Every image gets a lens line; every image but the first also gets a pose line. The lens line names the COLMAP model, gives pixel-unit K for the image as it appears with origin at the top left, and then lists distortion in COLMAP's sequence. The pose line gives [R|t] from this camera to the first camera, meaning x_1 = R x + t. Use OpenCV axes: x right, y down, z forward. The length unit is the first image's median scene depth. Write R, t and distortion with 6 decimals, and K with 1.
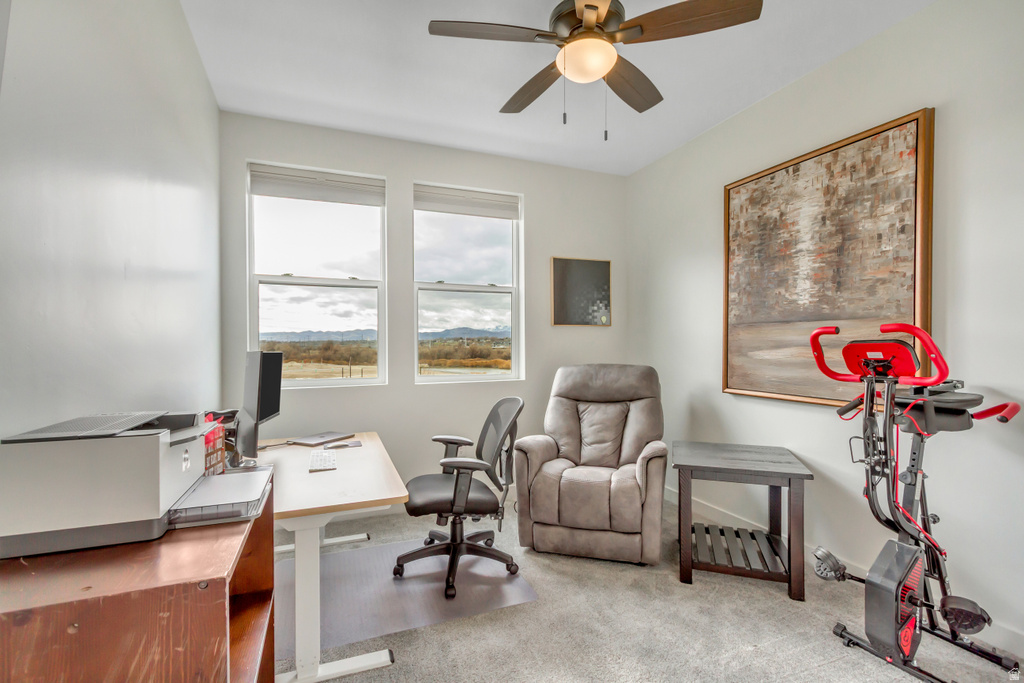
lens RADIAL K [[470.4, 0, 514.4], [0, 470.4, 348.6], [0, 0, 1]] dist [0.012109, -0.004424]
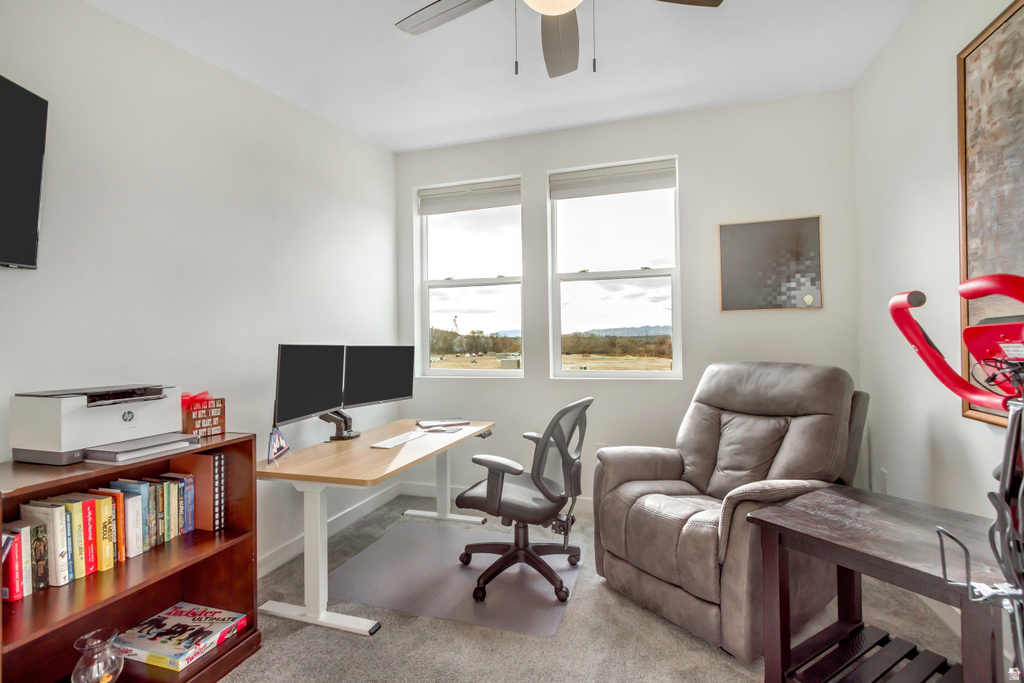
lens RADIAL K [[470.4, 0, 503.7], [0, 470.4, 336.5], [0, 0, 1]] dist [0.012109, -0.004424]
pose [[0.769917, -0.012328, -0.638025, 0.385487], [0.004188, 0.999889, -0.014265, 0.002692], [0.638131, 0.008311, 0.769883, 0.209751]]
